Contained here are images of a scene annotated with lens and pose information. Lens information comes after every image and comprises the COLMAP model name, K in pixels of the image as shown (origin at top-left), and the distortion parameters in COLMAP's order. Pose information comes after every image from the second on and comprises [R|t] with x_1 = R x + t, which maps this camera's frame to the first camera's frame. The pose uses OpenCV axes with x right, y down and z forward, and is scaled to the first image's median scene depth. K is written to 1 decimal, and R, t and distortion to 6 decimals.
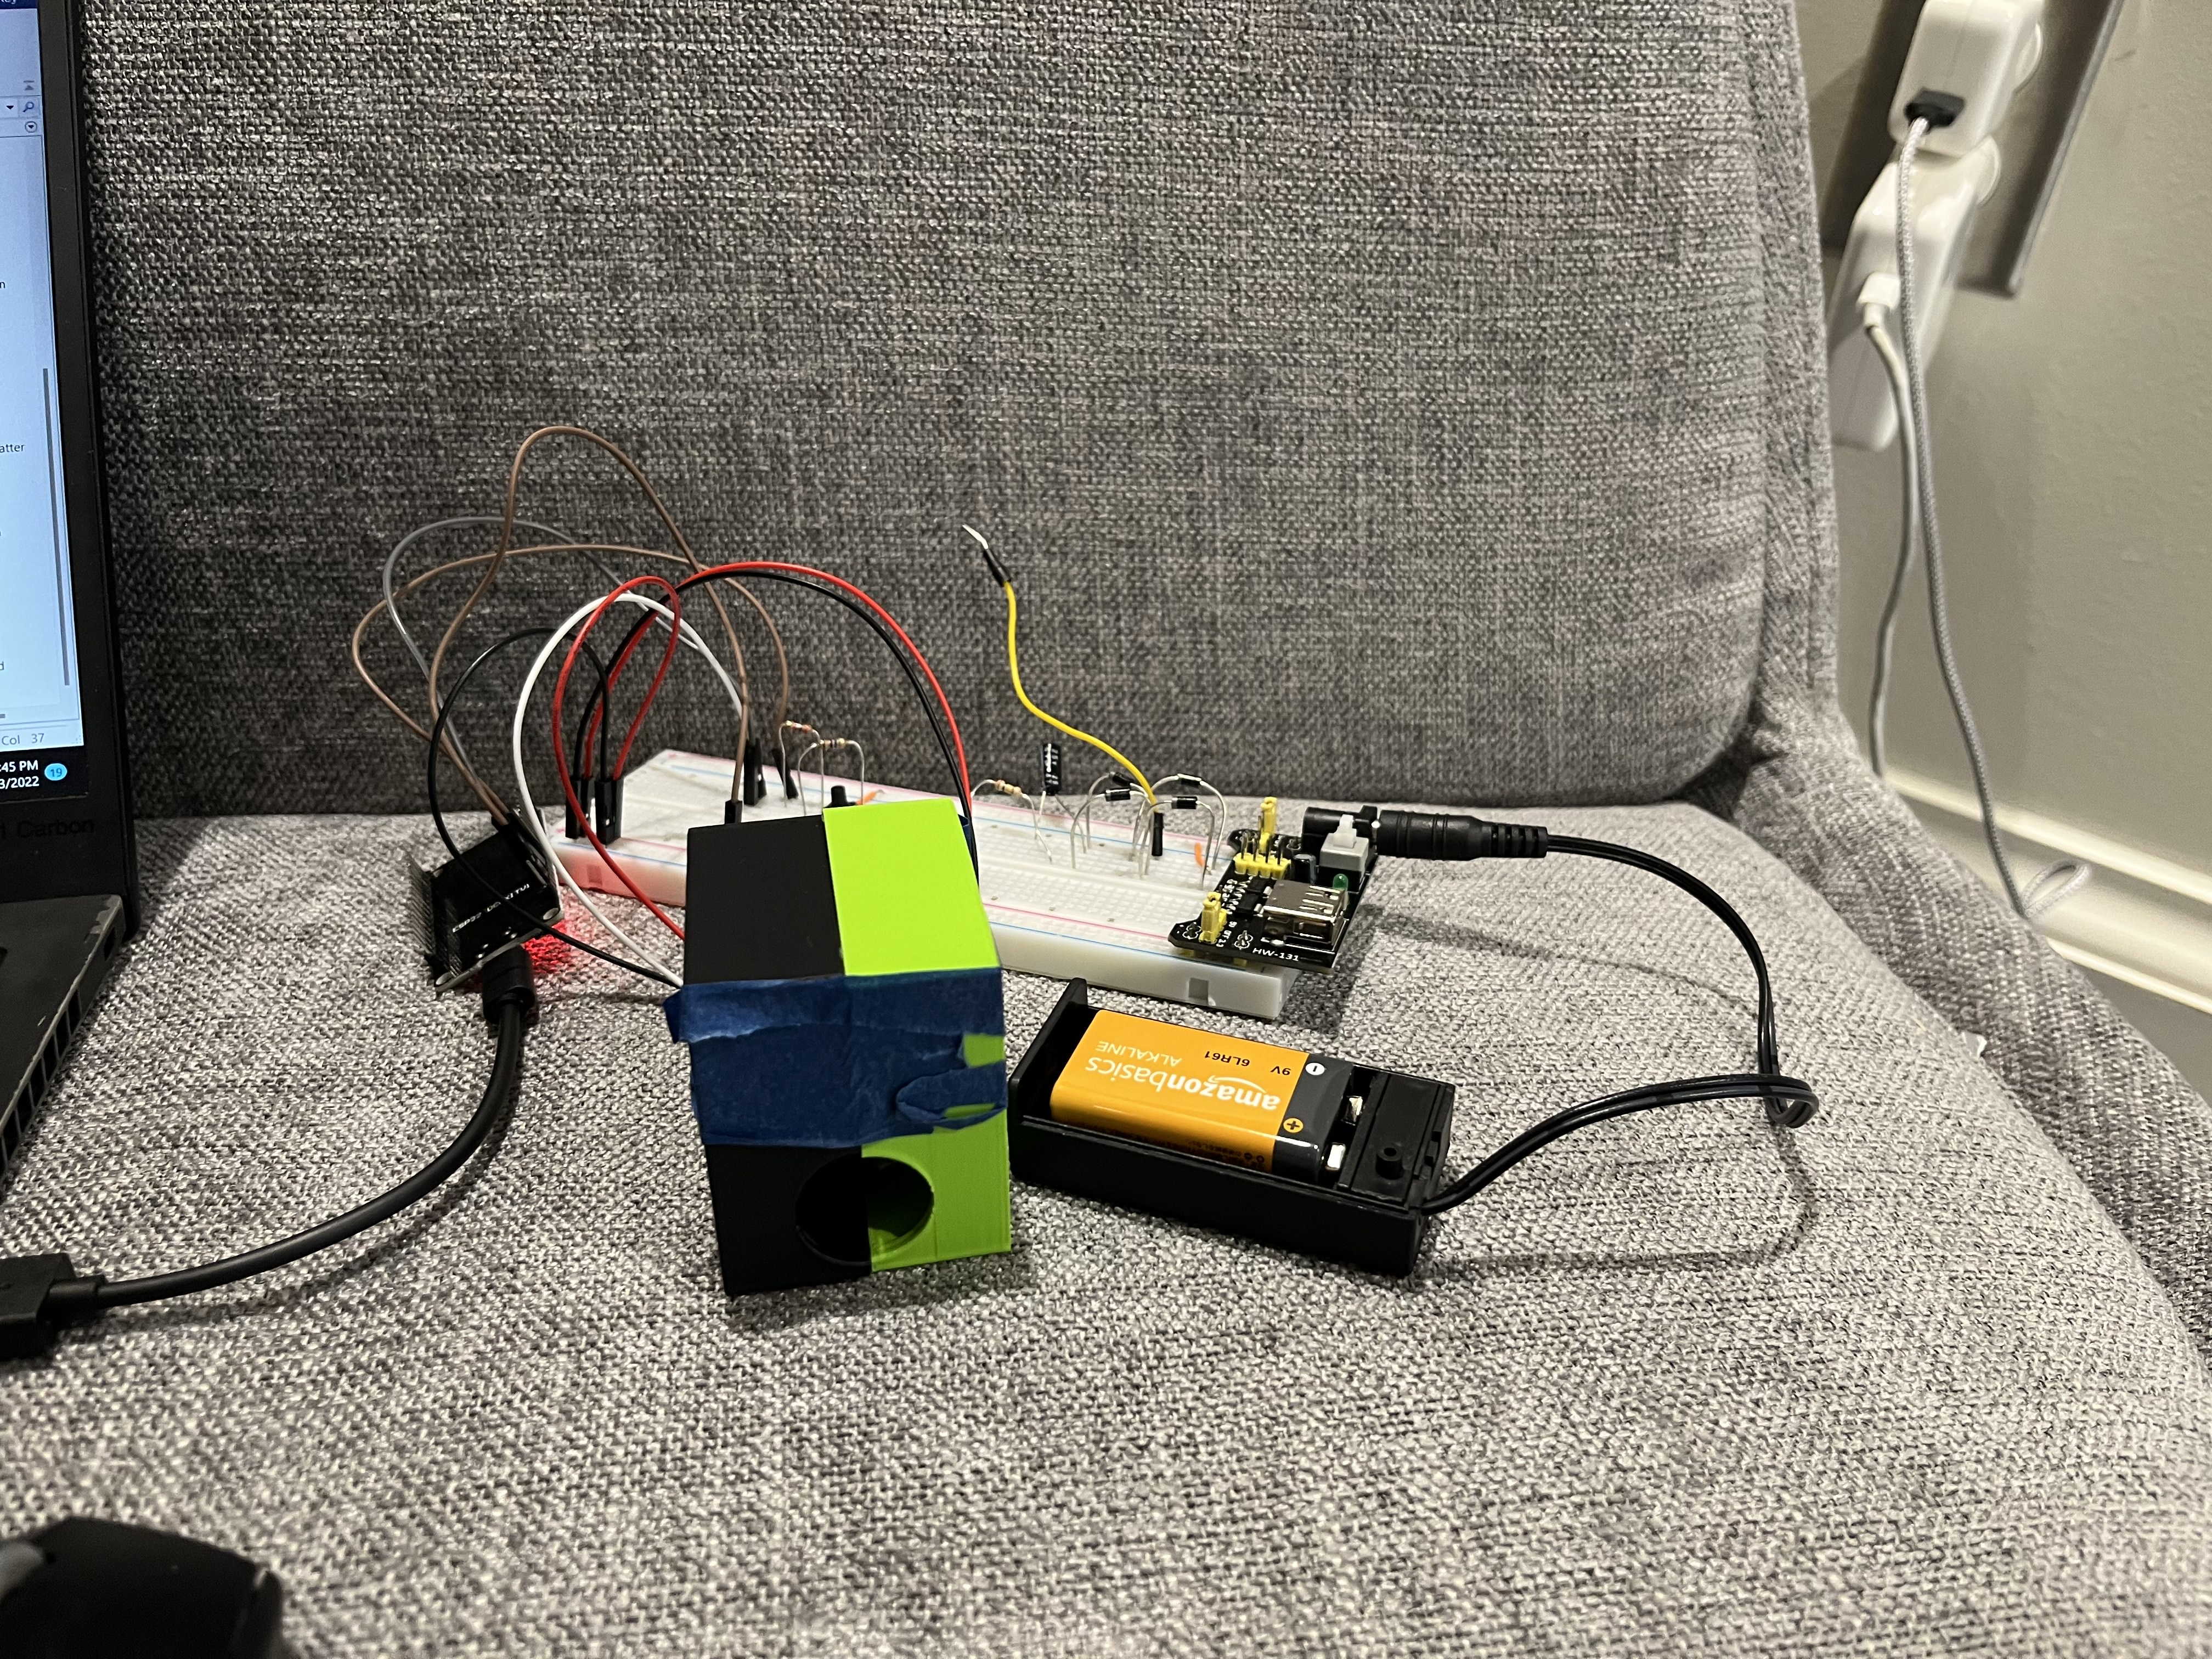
lens RADIAL K [[1645.5, 0, 1101.8], [0, 1645.5, 817.8], [0, 0, 1]] dist [0.018165, -0.002858]
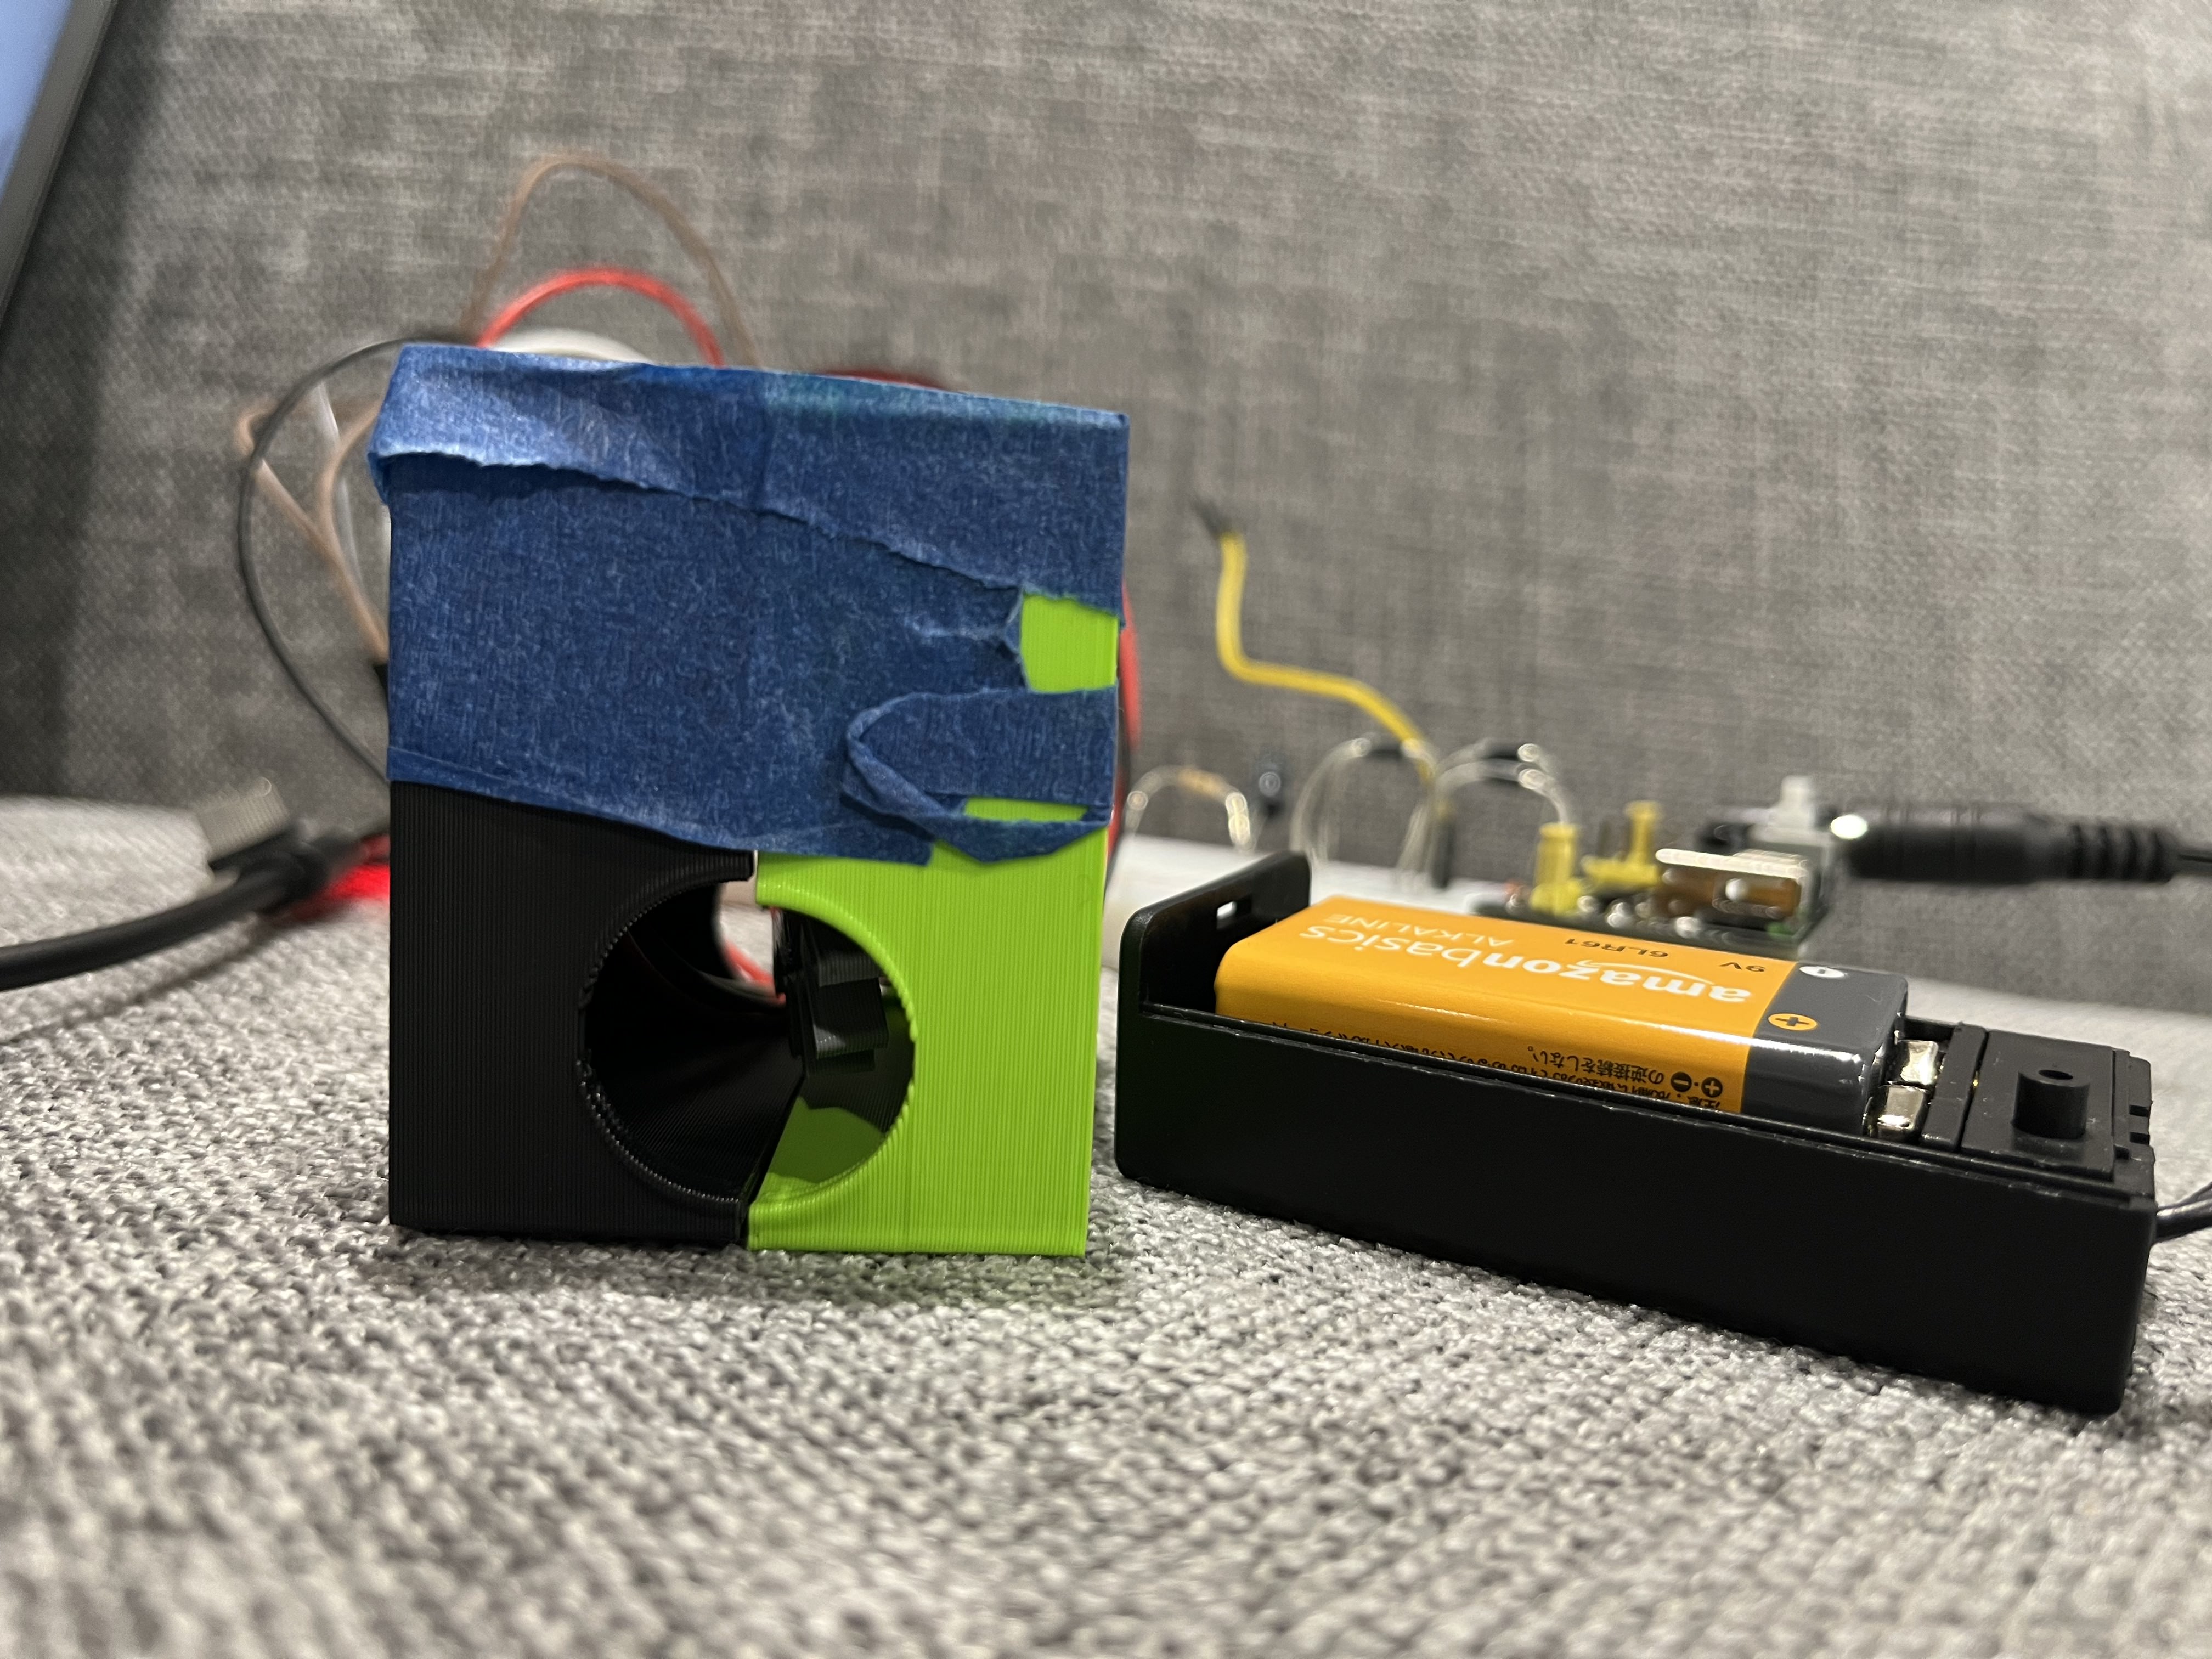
lens RADIAL K [[1726.2, 0, 1106.0], [0, 1726.2, 829.5], [0, 0, 1]] dist [-0.007341, -0.000374]
pose [[0.986378, 0.072606, -0.147604, 0.006790], [-0.119995, 0.931365, -0.343744, 0.329369], [0.112516, 0.356773, 0.927391, 0.591403]]
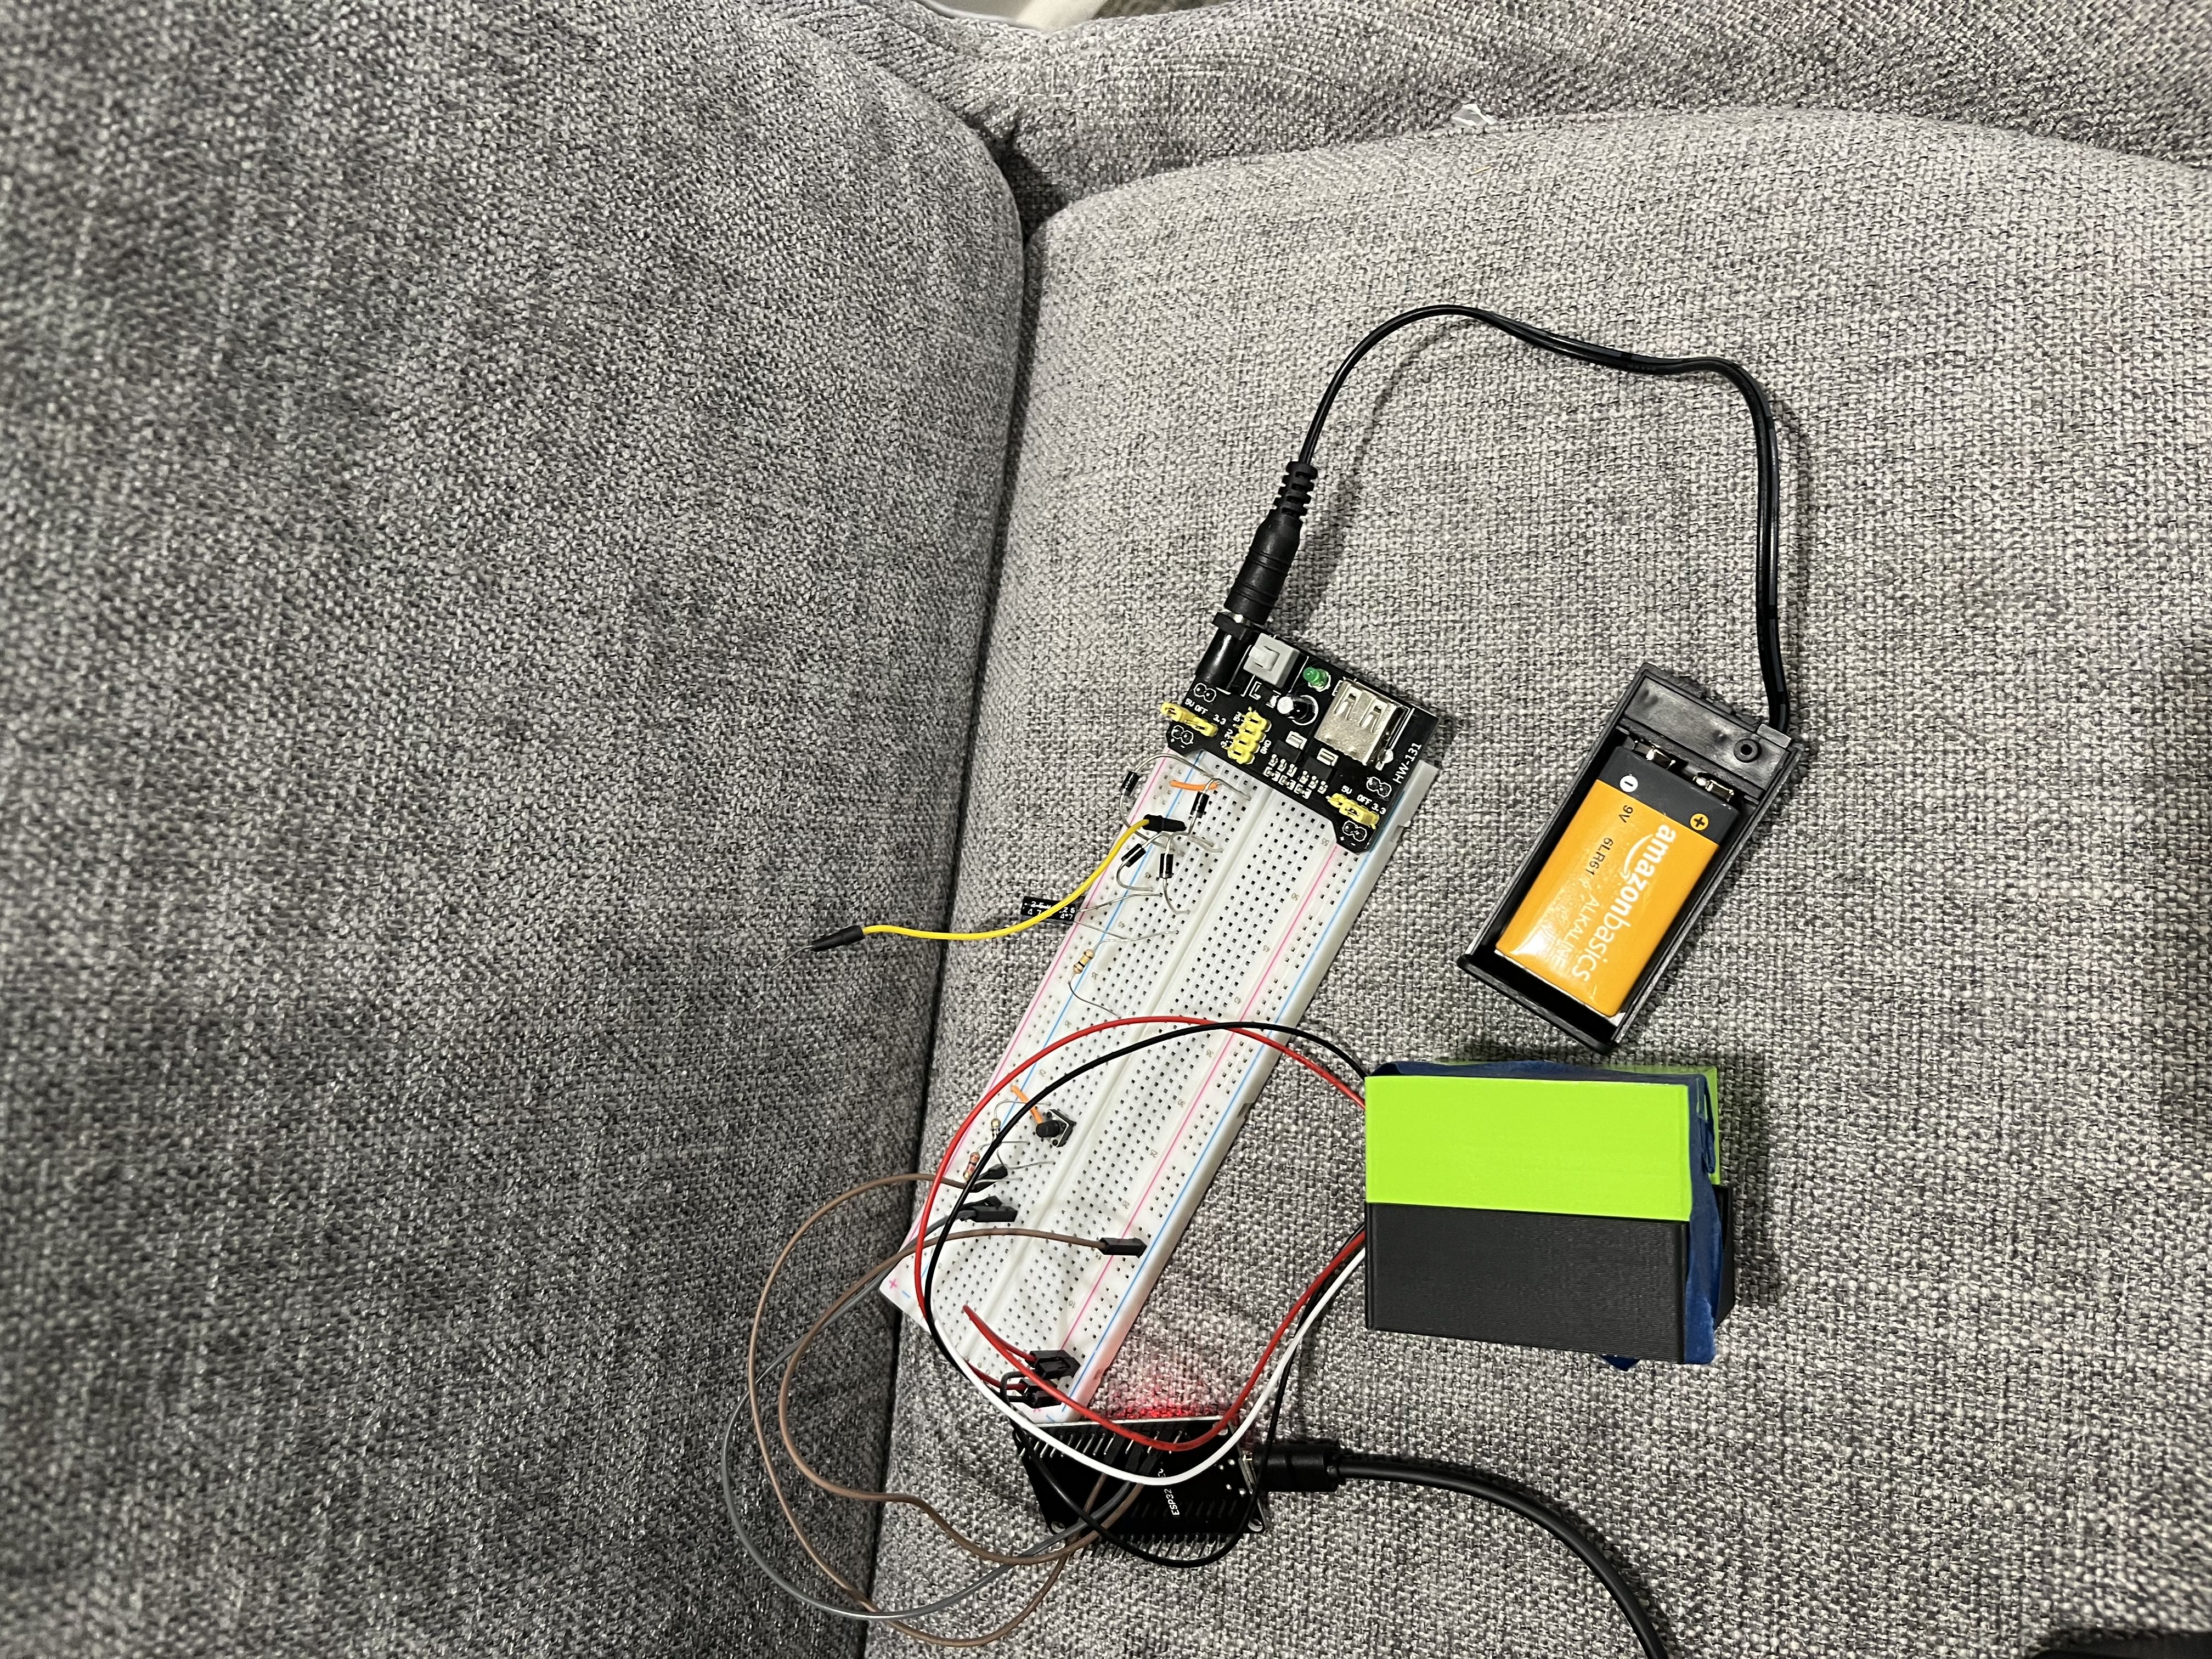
lens RADIAL K [[1645.5, 0, 1101.8], [0, 1645.5, 817.8], [0, 0, 1]] dist [0.018165, -0.002858]
pose [[0.185407, -0.982642, 0.006245, 0.035733], [0.812841, 0.156933, 0.560947, -0.863853], [-0.552190, -0.098927, 0.827828, 0.280288]]
